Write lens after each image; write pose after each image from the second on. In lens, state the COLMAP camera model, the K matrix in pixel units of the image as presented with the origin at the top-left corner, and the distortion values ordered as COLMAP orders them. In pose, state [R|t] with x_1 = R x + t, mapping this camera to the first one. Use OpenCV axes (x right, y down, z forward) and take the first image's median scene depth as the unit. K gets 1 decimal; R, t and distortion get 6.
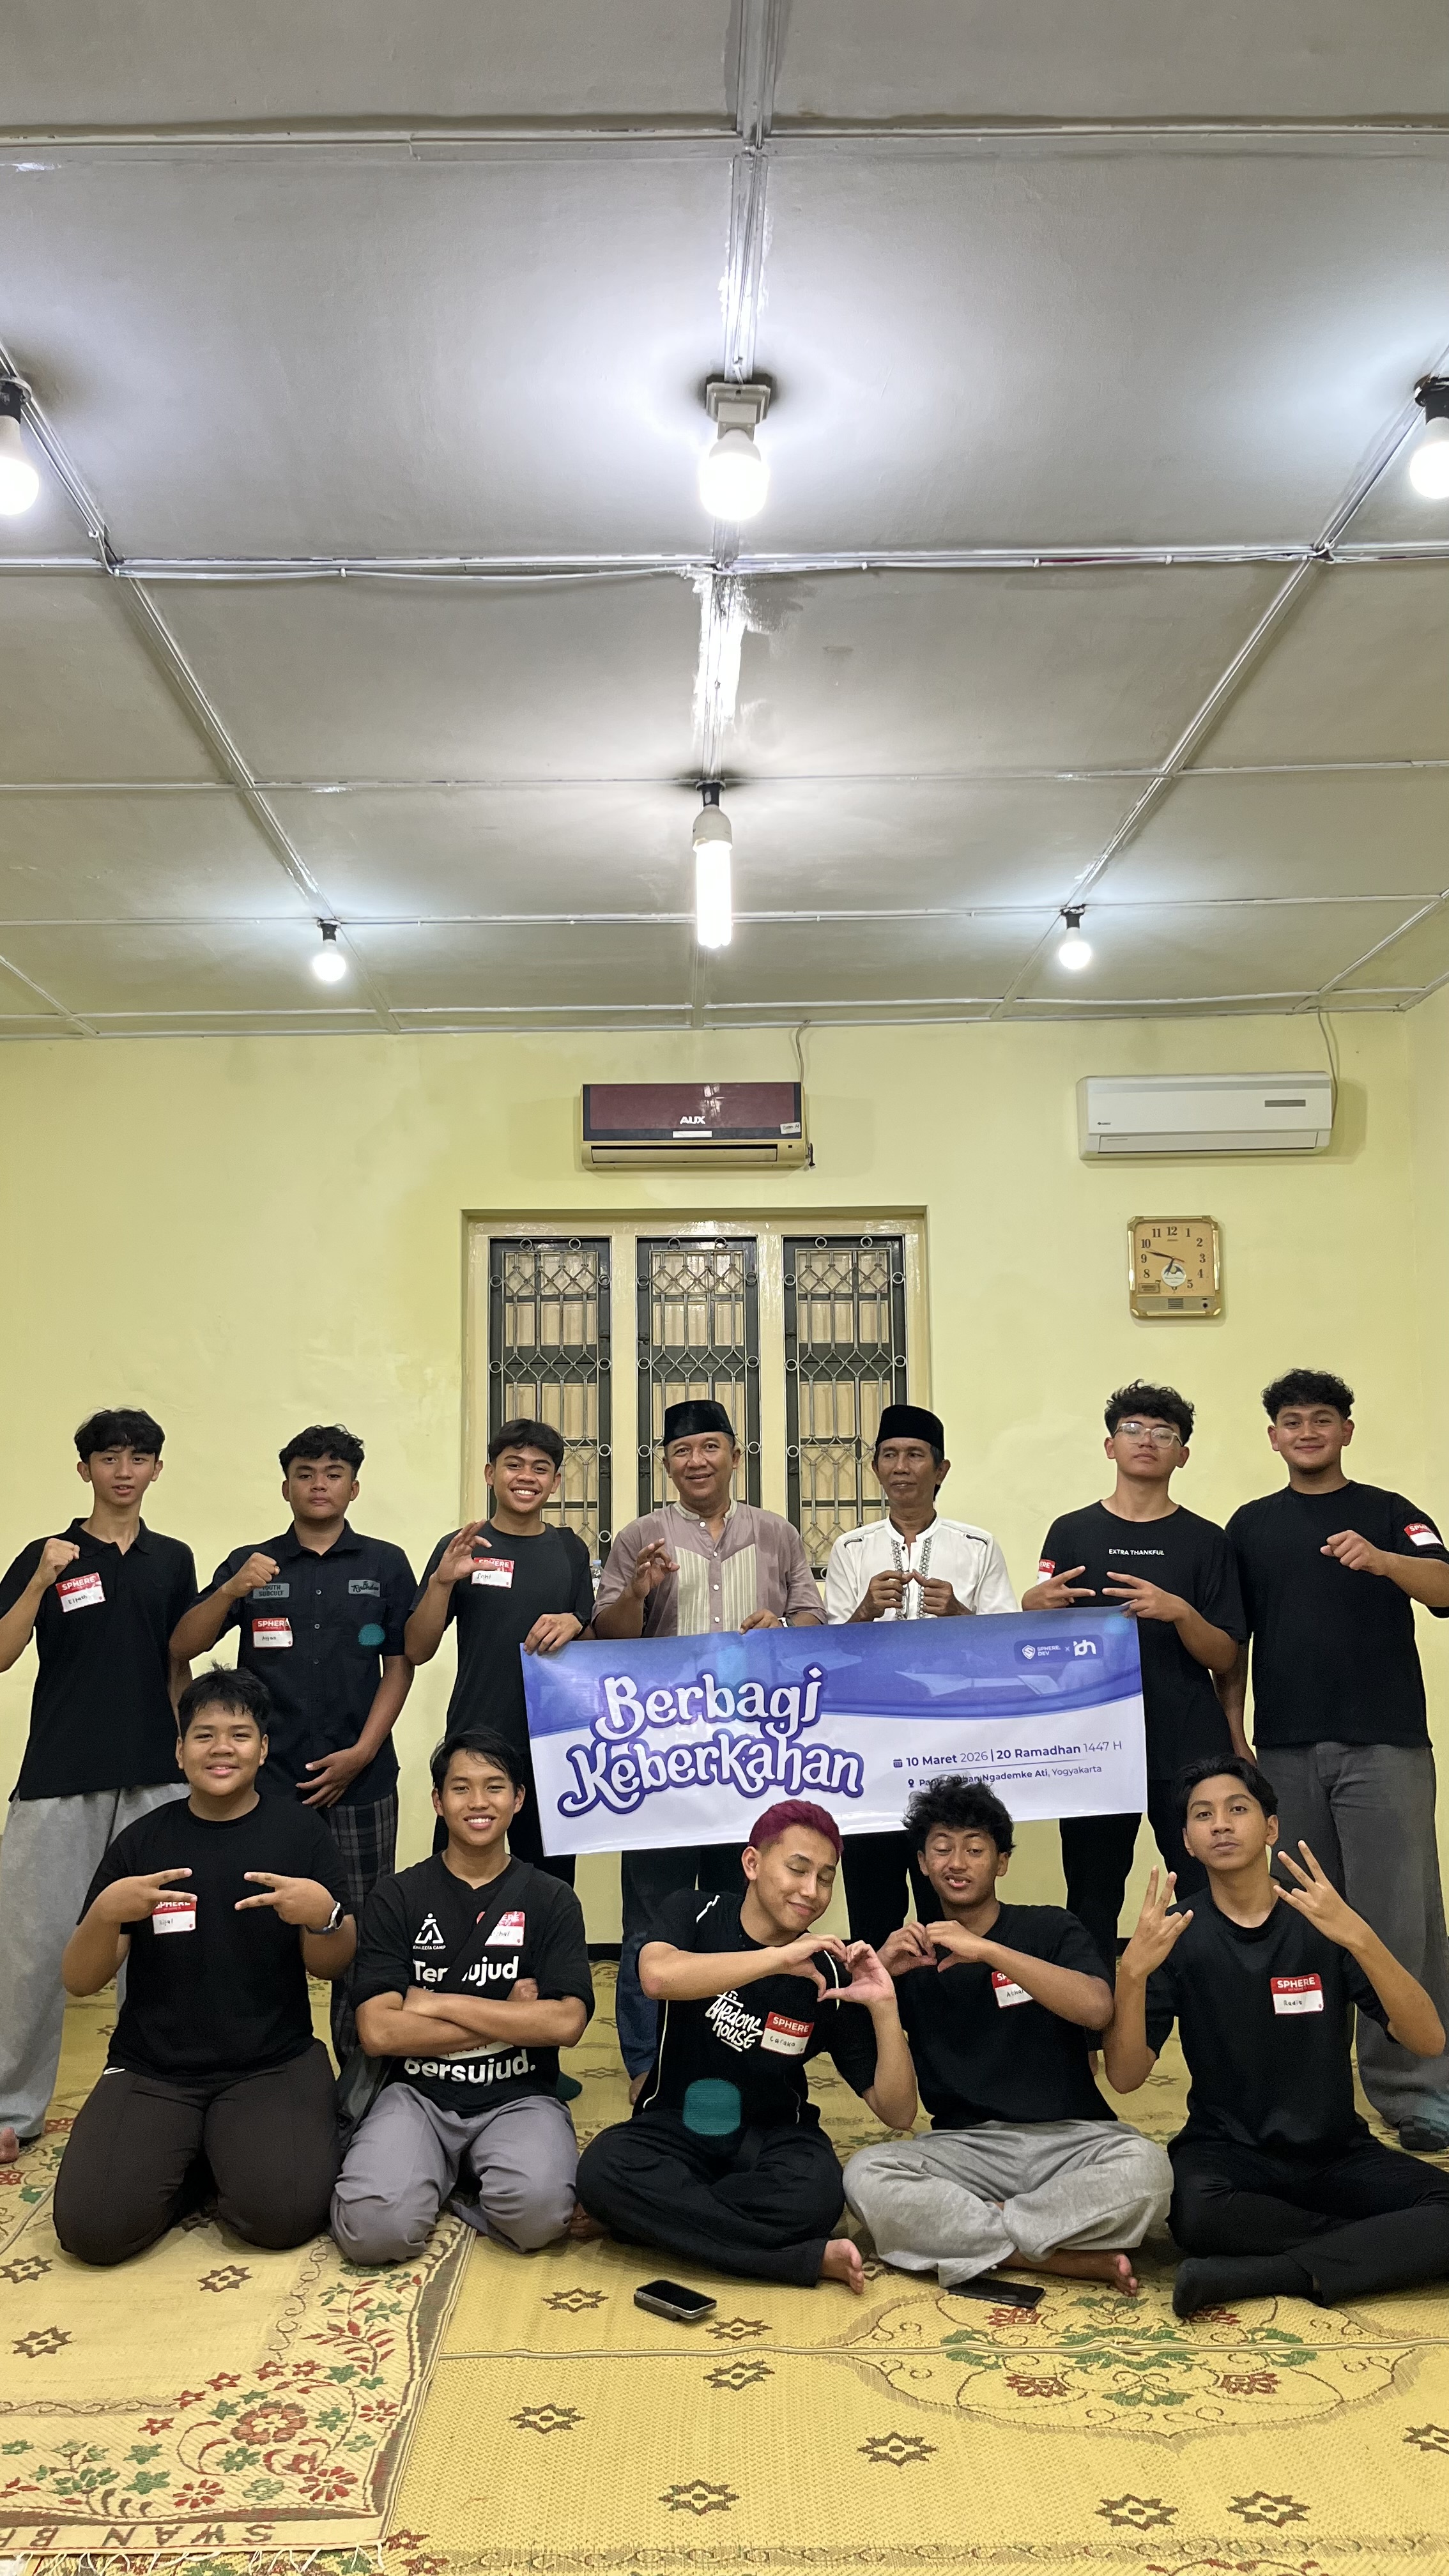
lens RADIAL K [[2006.2, 0, 708.4], [0, 2006.2, 1289.6], [0, 0, 1]] dist [0.031488, -0.043025]
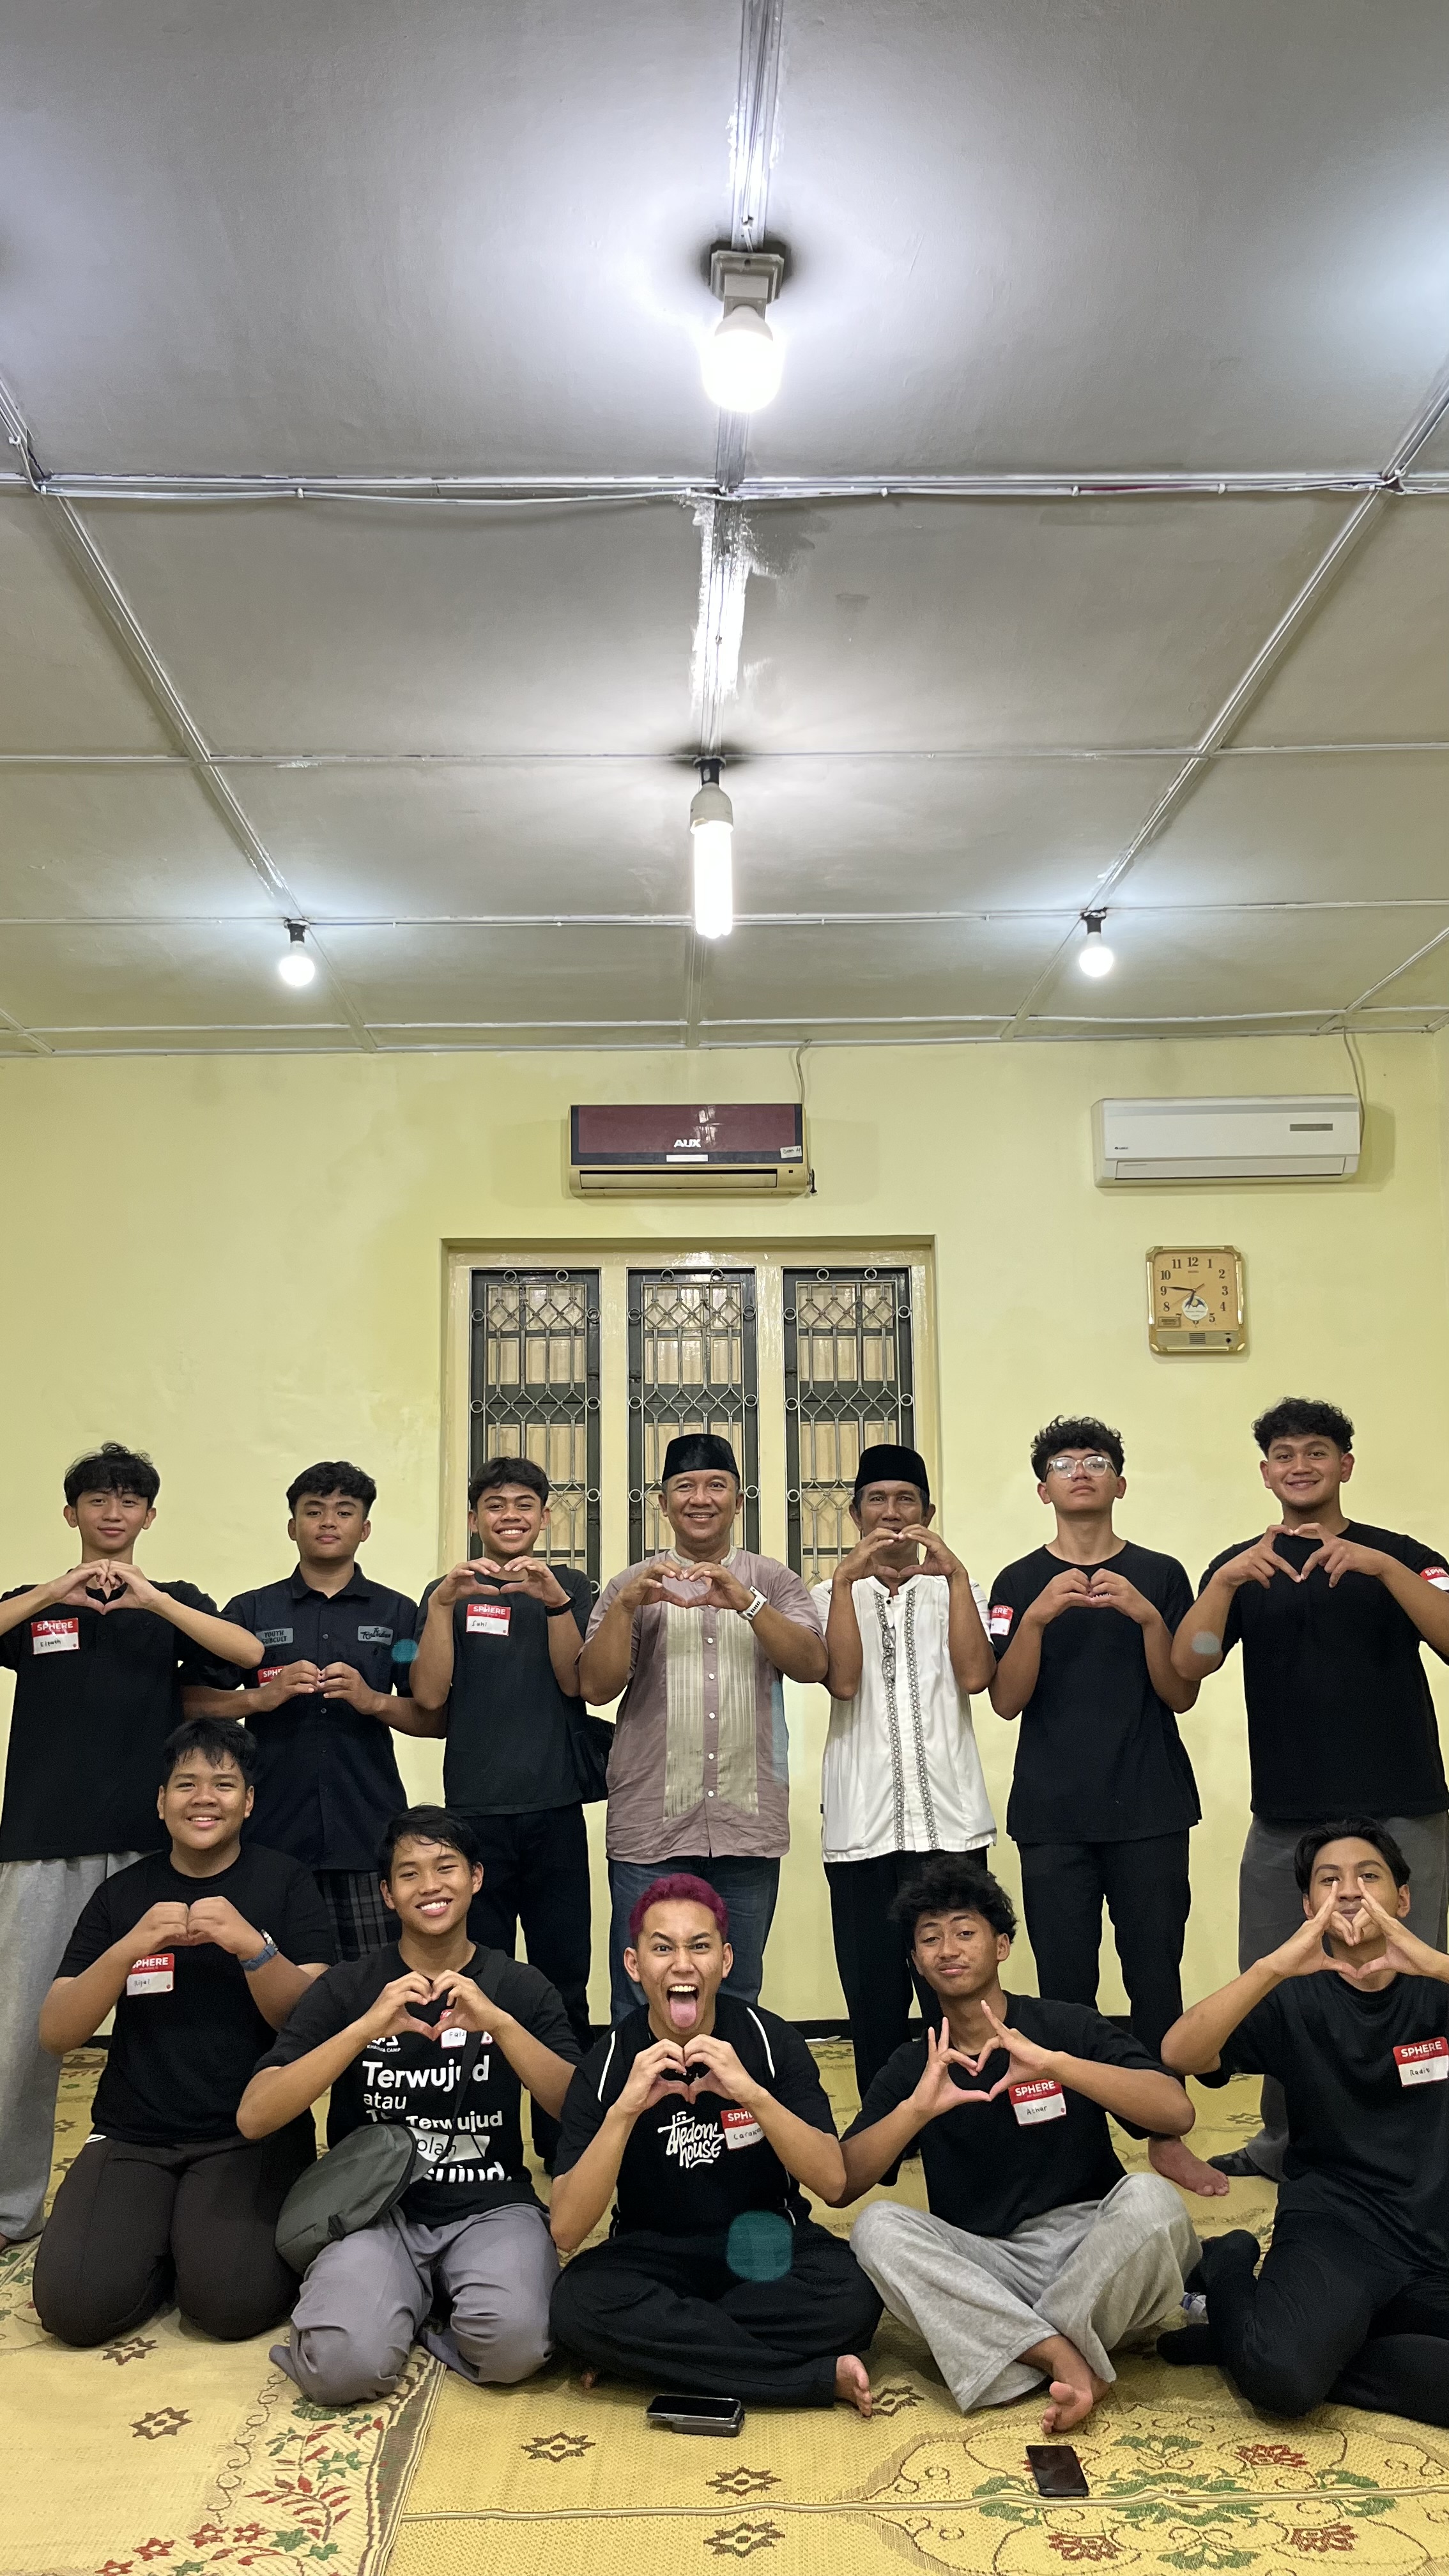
lens RADIAL K [[2006.2, 0, 742.0], [0, 2006.2, 1301.3], [0, 0, 1]] dist [0.031488, -0.043025]
pose [[0.999761, 0.000551, 0.021850, -0.004086], [-0.000061, 0.999749, -0.022403, 0.015925], [-0.021857, 0.022396, 0.999510, 0.086199]]
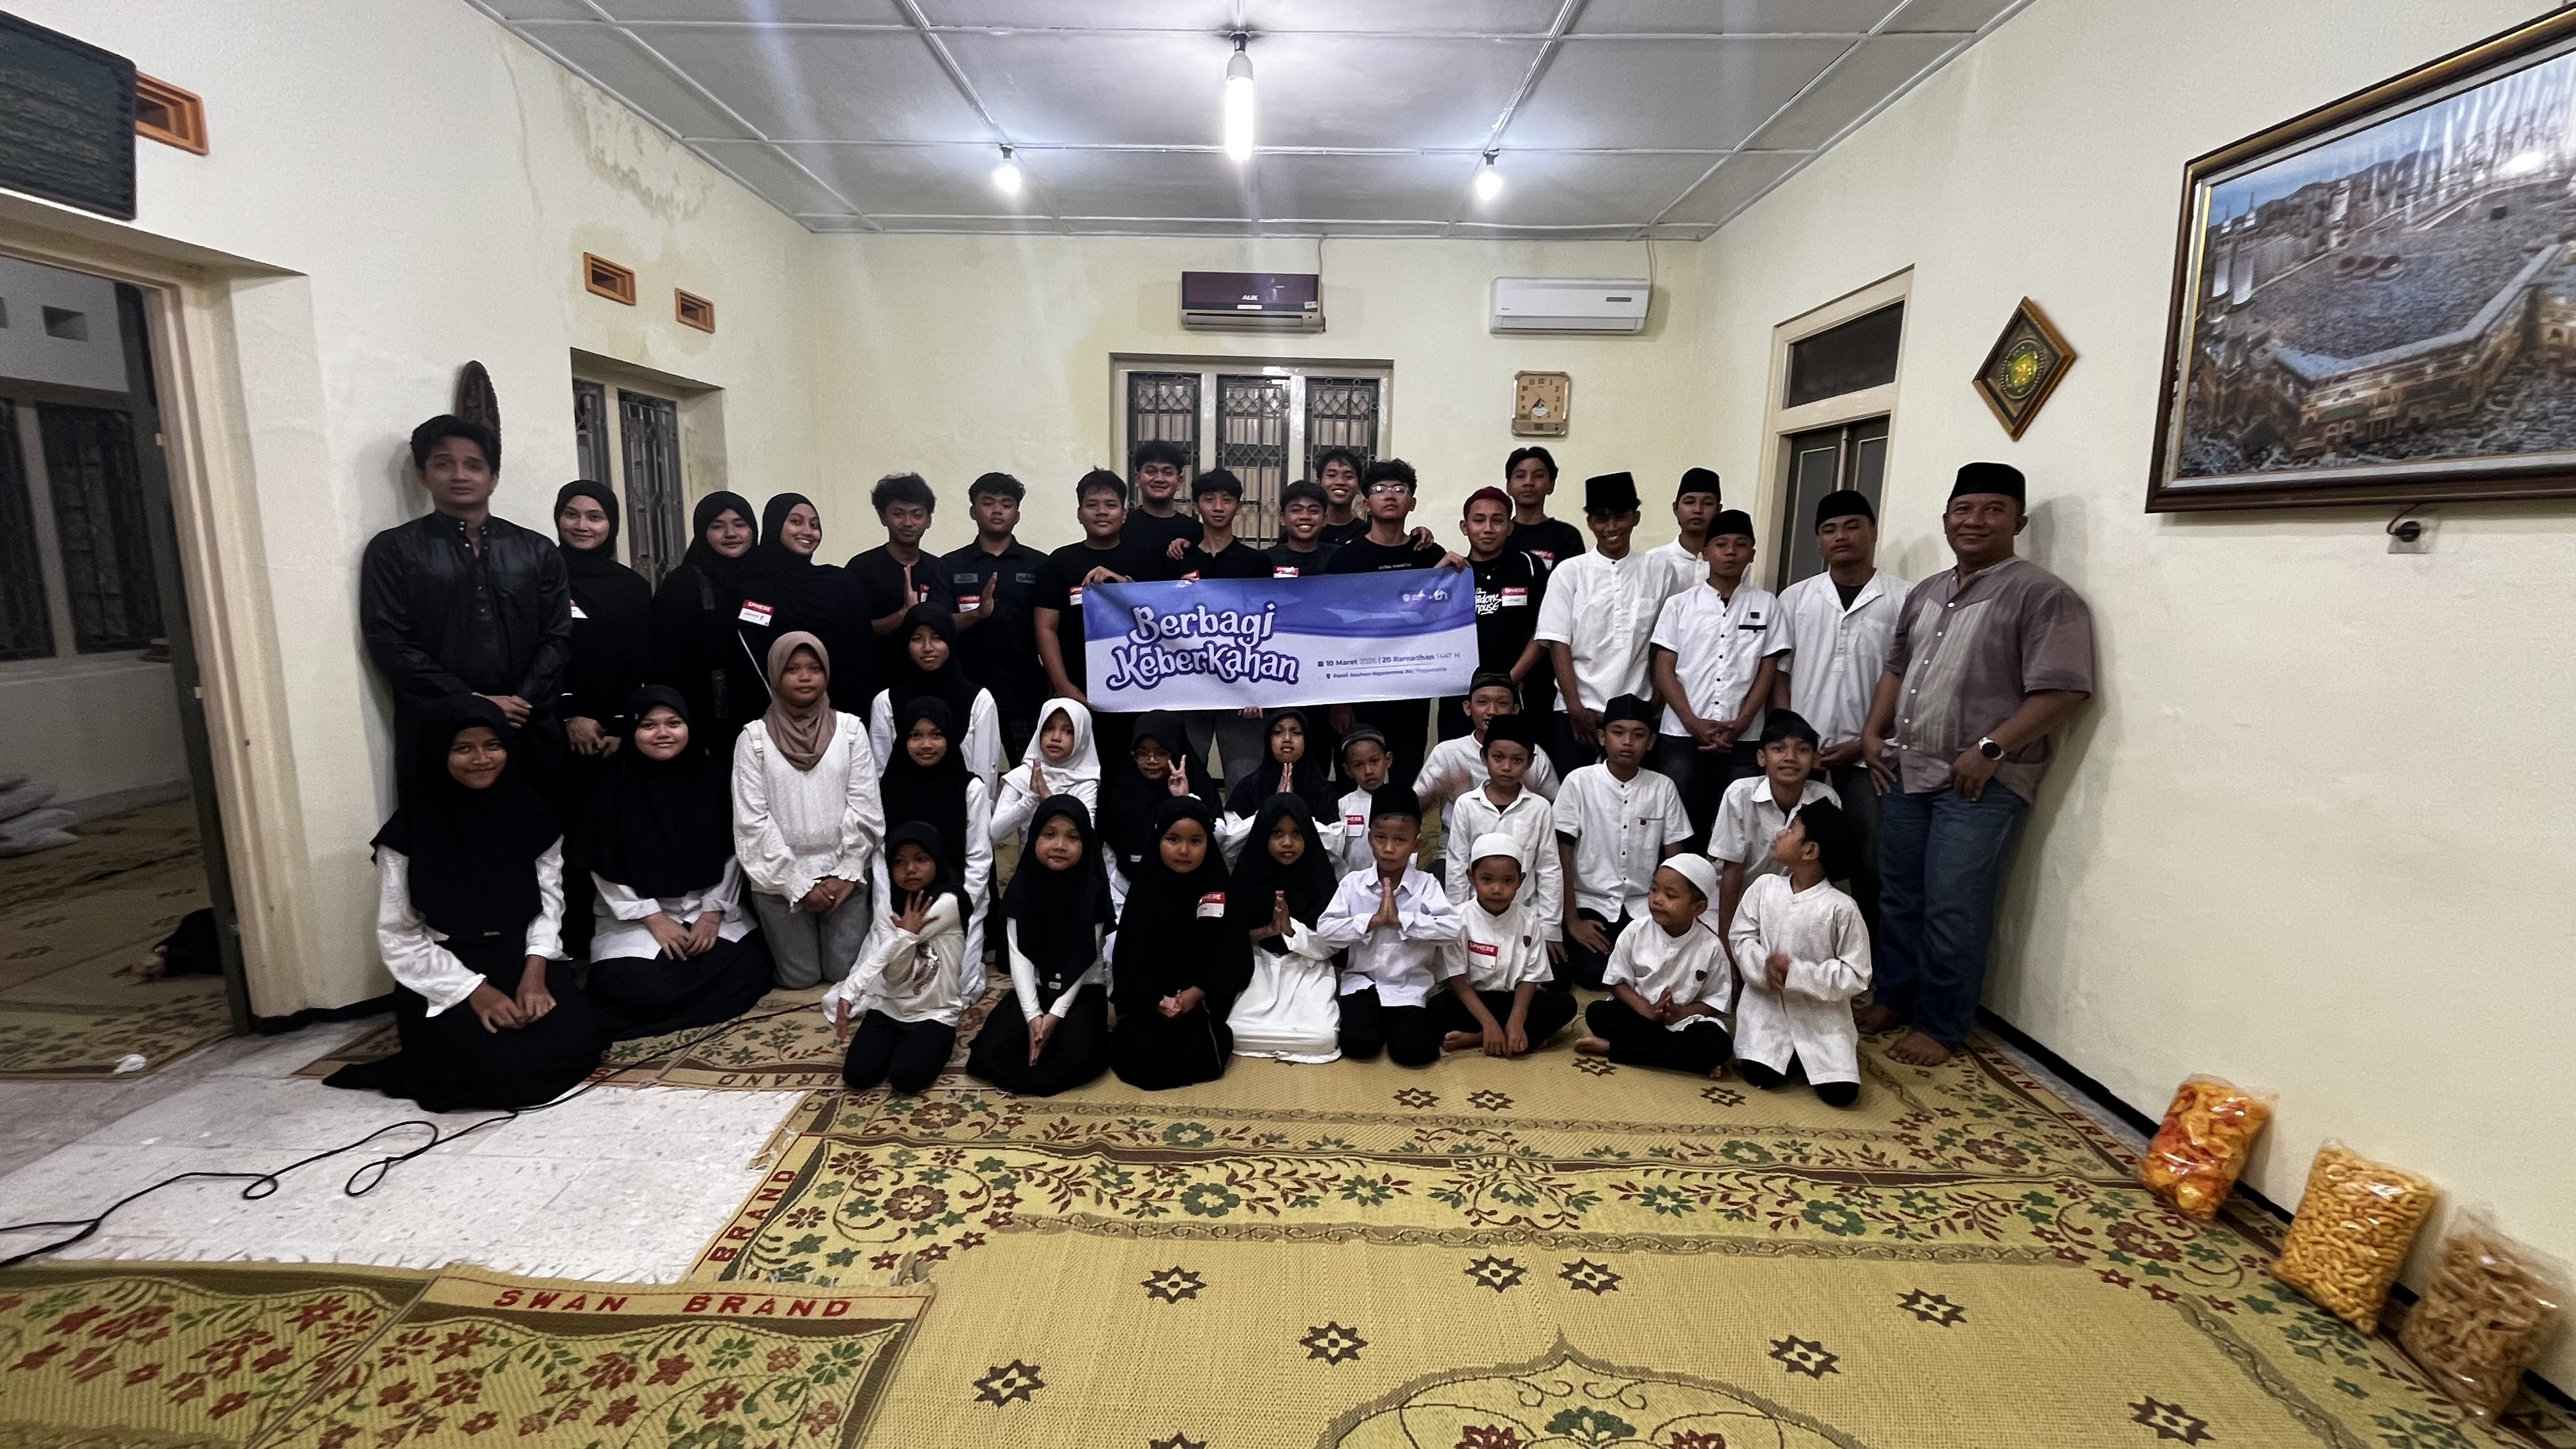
lens RADIAL K [[1075.5, 0, 1281.9], [0, 1075.5, 740.9], [0, 0, 1]] dist [-0.004756, -0.000220]
pose [[0.999265, 0.036951, -0.010192, 0.058188], [-0.032636, 0.959625, 0.279383, 0.021946], [0.020104, -0.278845, 0.960126, 0.106188]]
